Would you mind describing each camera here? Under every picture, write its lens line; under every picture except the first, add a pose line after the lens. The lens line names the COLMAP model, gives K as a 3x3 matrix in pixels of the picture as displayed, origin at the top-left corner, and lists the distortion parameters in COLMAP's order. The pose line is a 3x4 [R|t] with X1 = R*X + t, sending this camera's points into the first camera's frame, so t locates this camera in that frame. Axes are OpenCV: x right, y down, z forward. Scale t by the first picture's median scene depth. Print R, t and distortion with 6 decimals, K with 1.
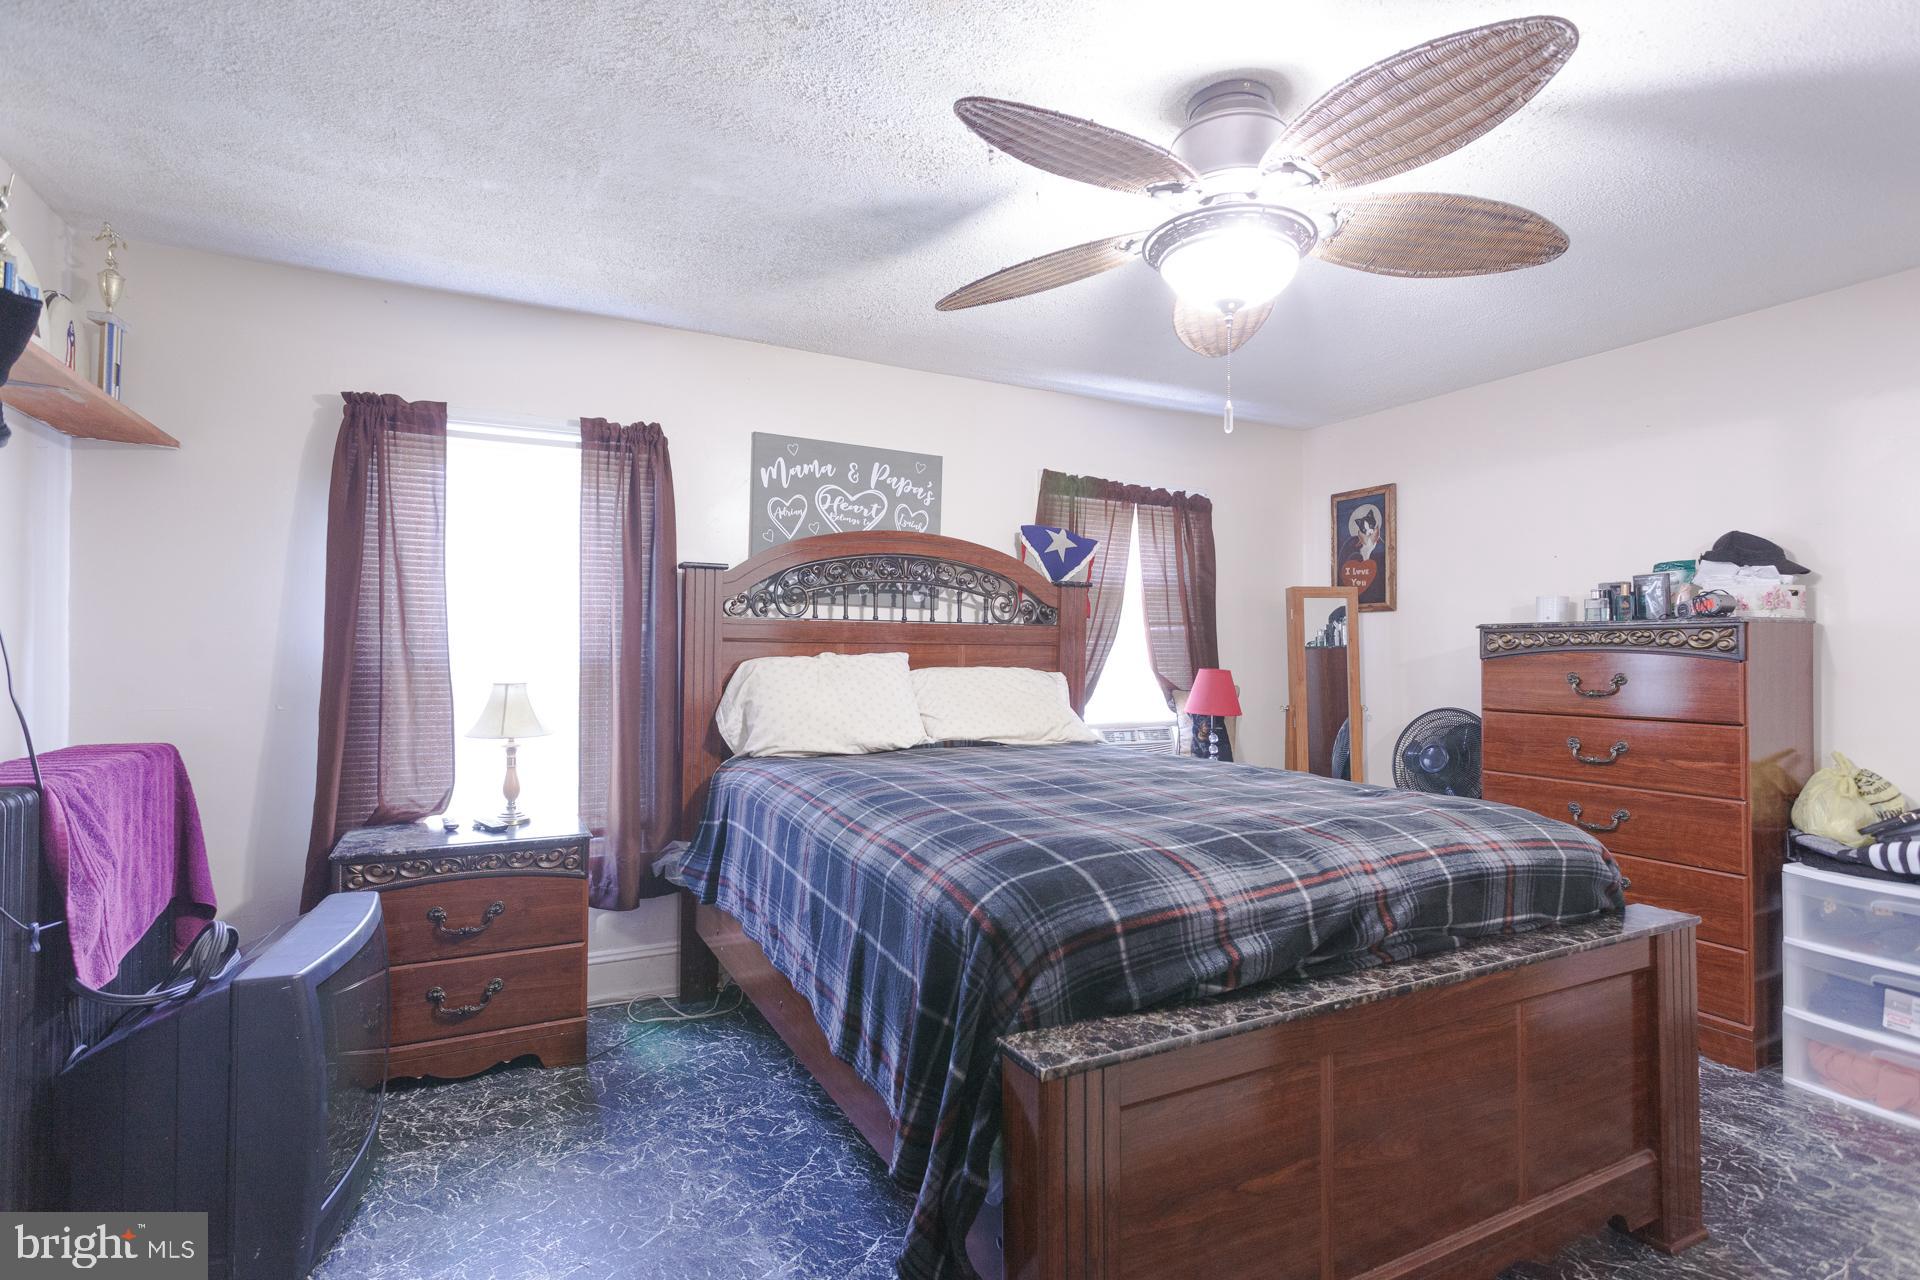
lens RADIAL K [[916.8, 0, 976.3], [0, 916.8, 646.6], [0, 0, 1]] dist [0.001255, 0.004343]
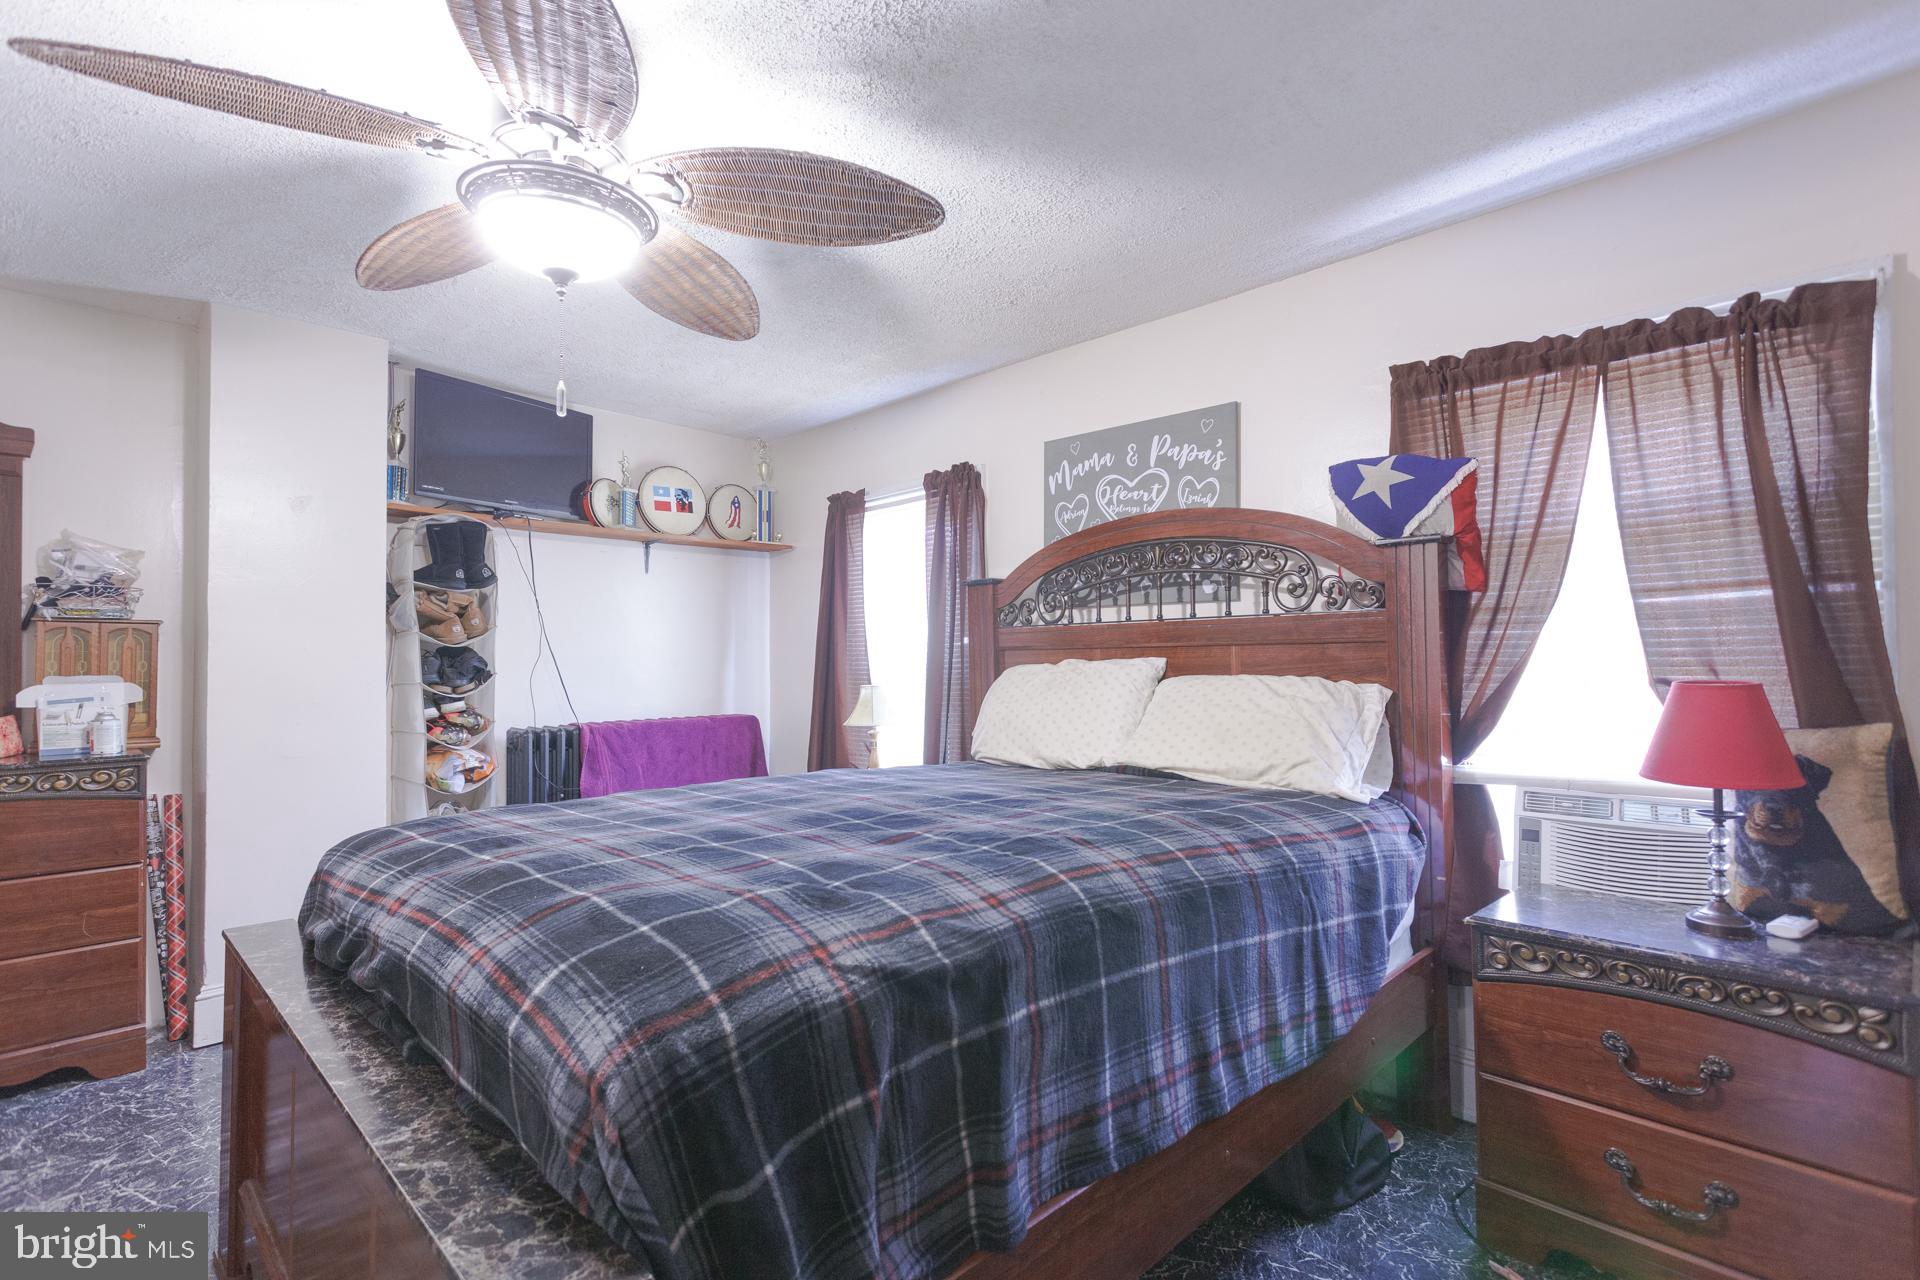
lens RADIAL K [[916.8, 0, 974.3], [0, 916.8, 648.7], [0, 0, 1]] dist [0.001255, 0.004343]
pose [[0.295800, -0.025187, -0.954918, 0.652522], [0.019296, 0.999606, -0.020388, 0.012136], [0.955055, -0.012395, 0.296169, 0.582035]]
